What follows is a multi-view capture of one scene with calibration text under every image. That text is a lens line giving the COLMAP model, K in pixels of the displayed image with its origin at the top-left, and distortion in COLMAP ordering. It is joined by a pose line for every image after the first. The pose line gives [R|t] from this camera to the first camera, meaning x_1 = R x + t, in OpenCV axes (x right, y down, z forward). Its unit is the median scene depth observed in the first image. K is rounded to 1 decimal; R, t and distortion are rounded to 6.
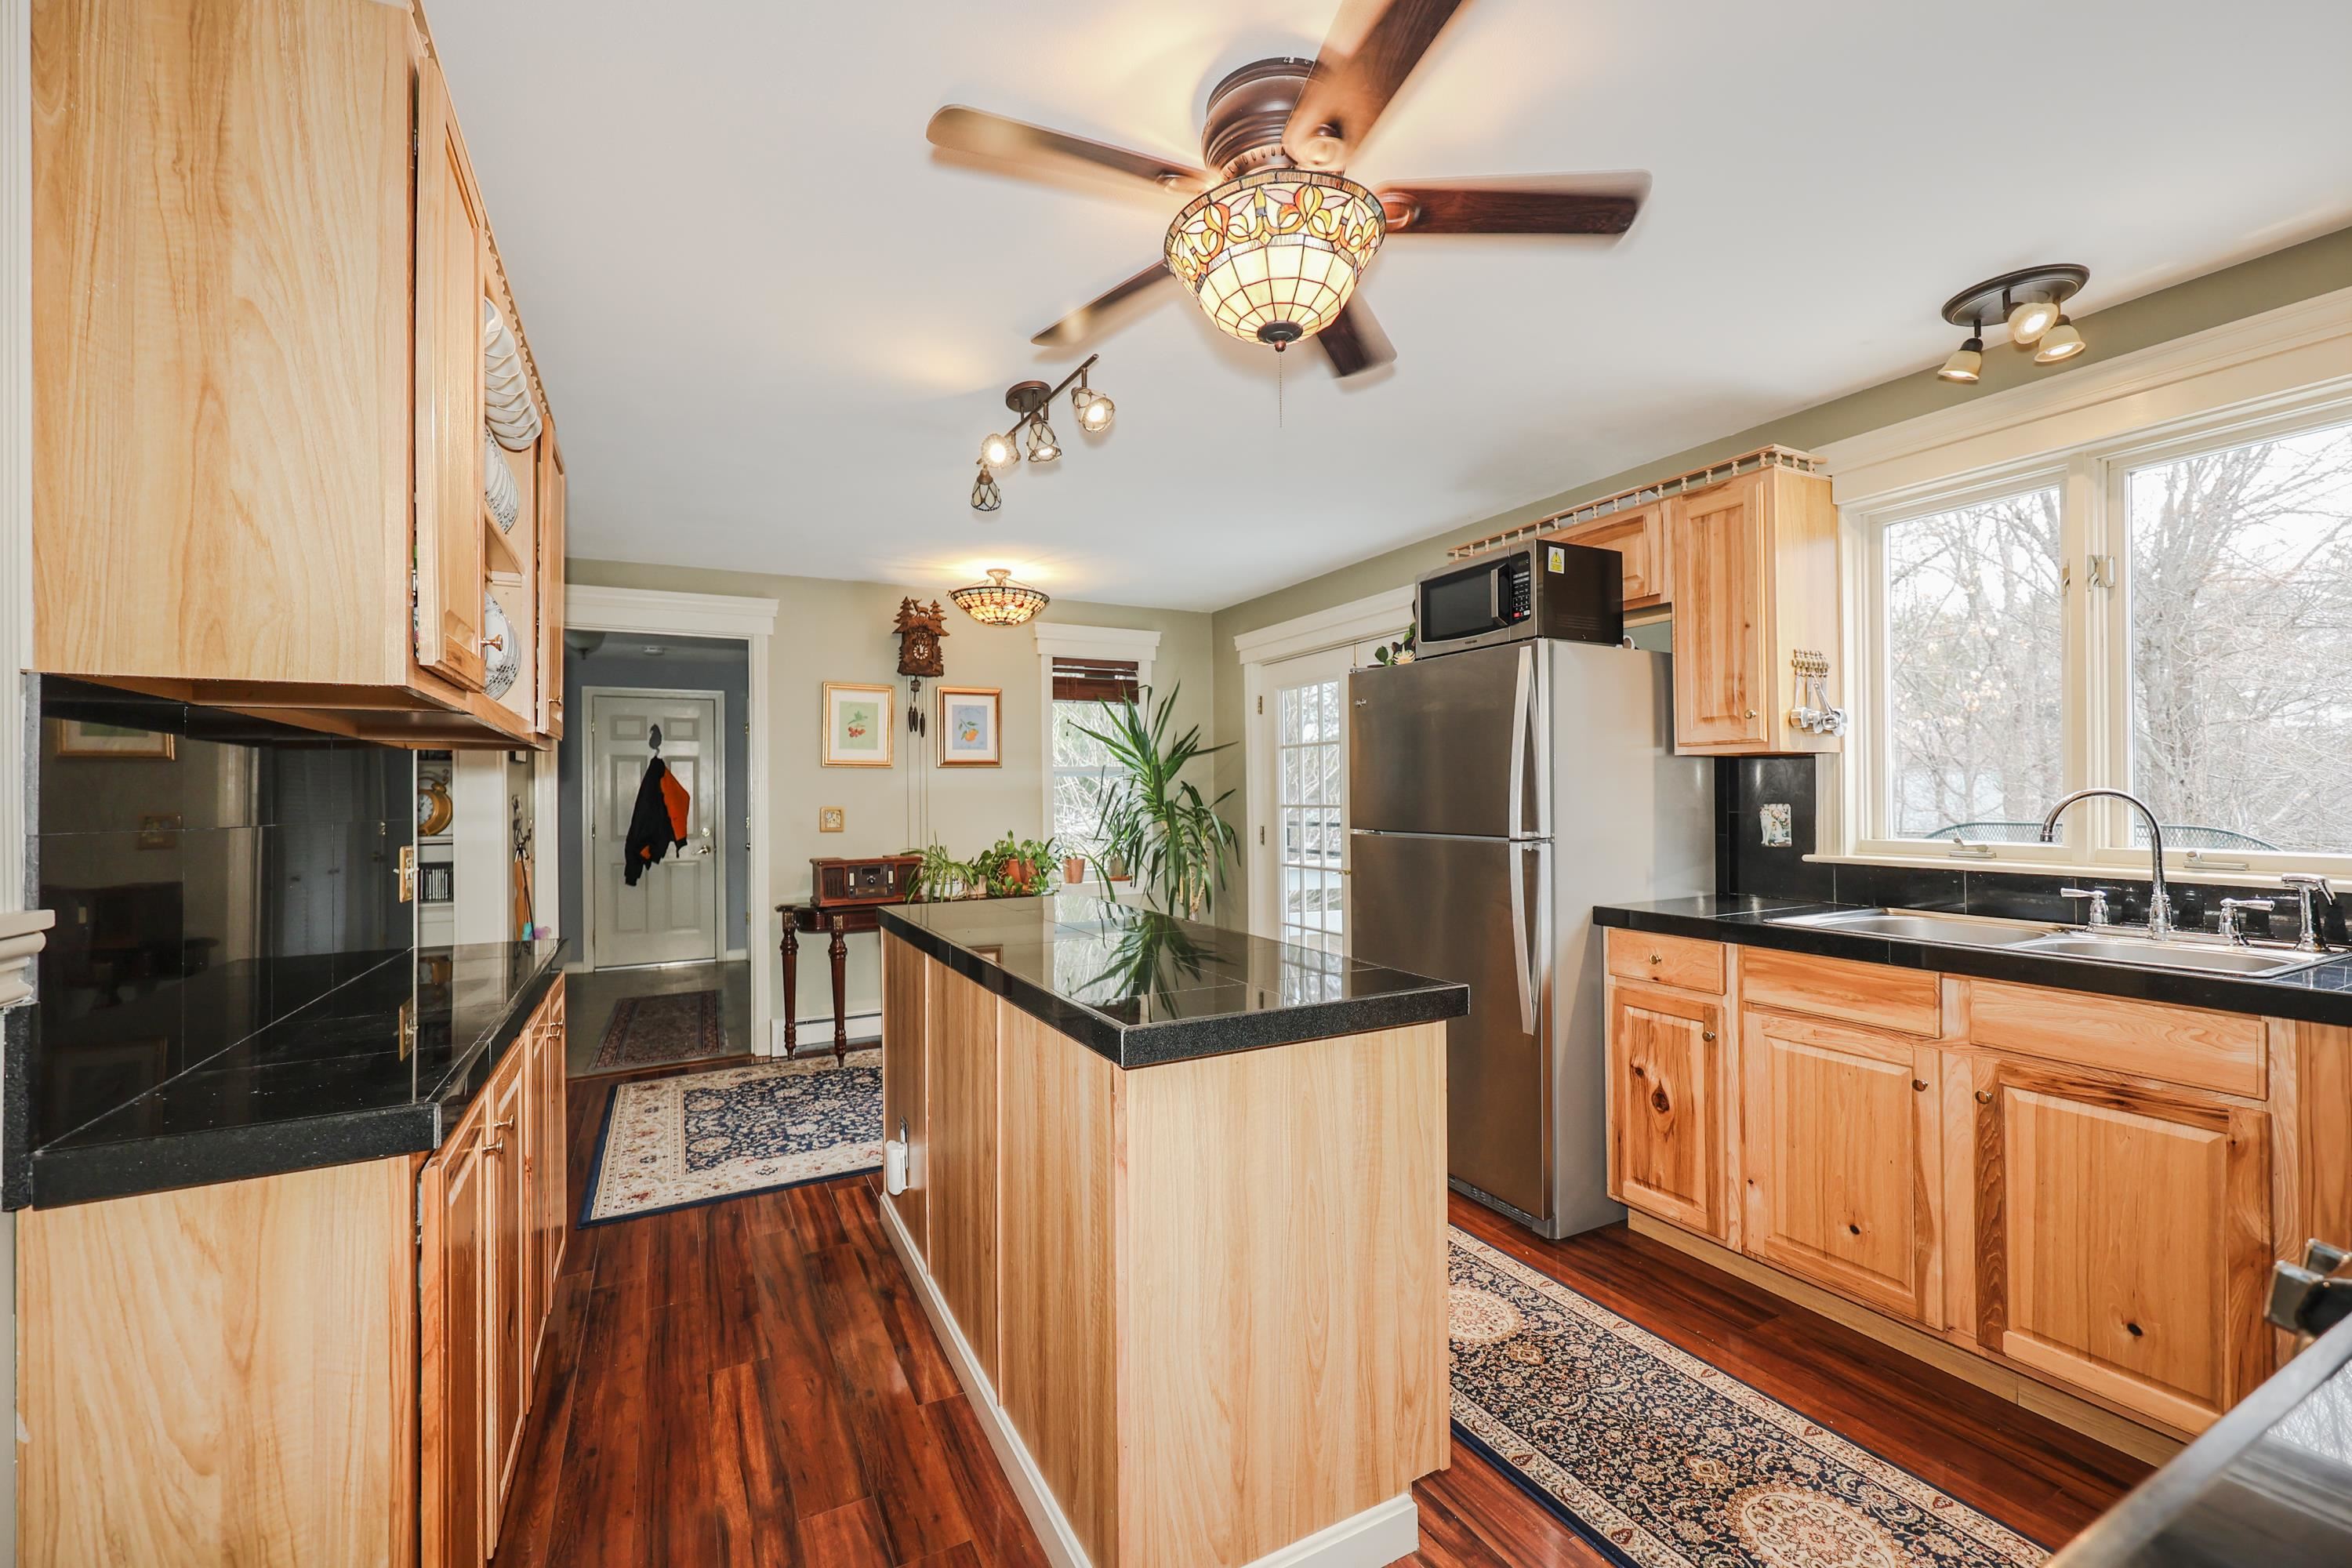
lens RADIAL K [[955.4, 0, 1184.1], [0, 955.4, 793.3], [0, 0, 1]] dist [0.002271, 0.000179]
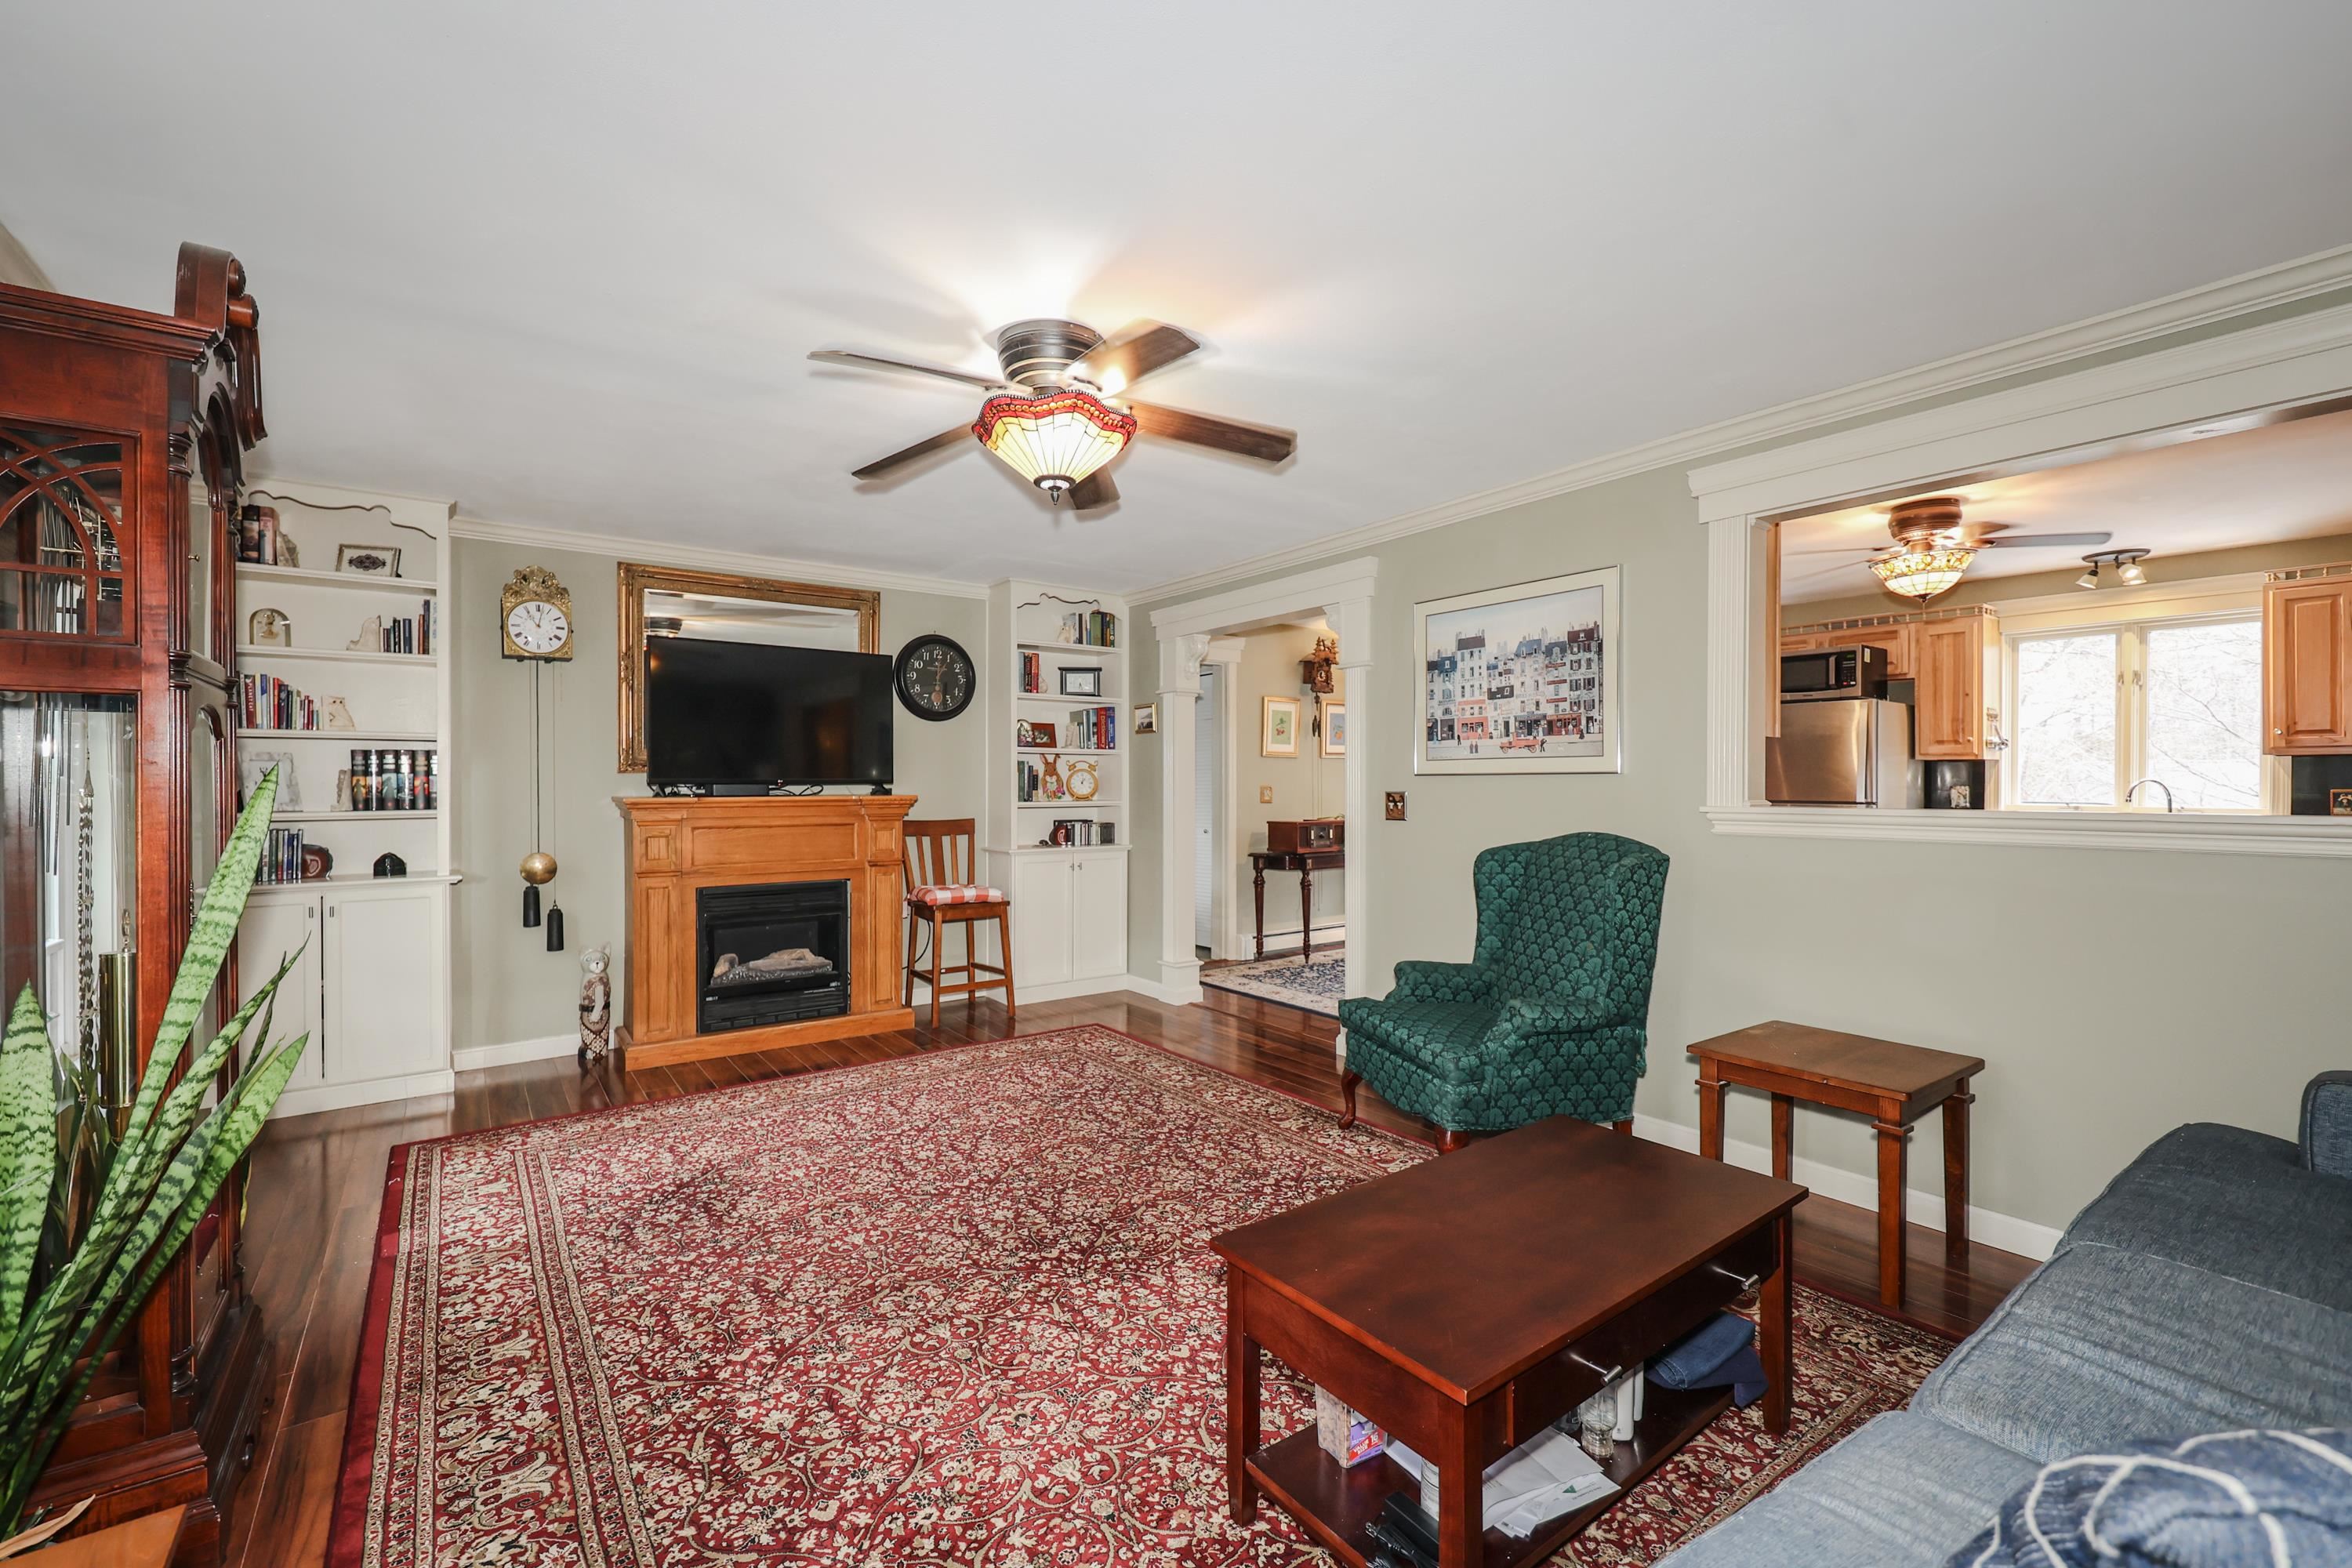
lens RADIAL K [[987.2, 0, 1176.0], [0, 987.2, 784.0], [0, 0, 1]] dist [-0.000044, -0.000212]
pose [[0.990220, 0.007819, 0.139294, -0.937475], [-0.008747, 0.999943, 0.006046, 0.007194], [-0.139239, -0.007205, 0.990233, -0.562640]]
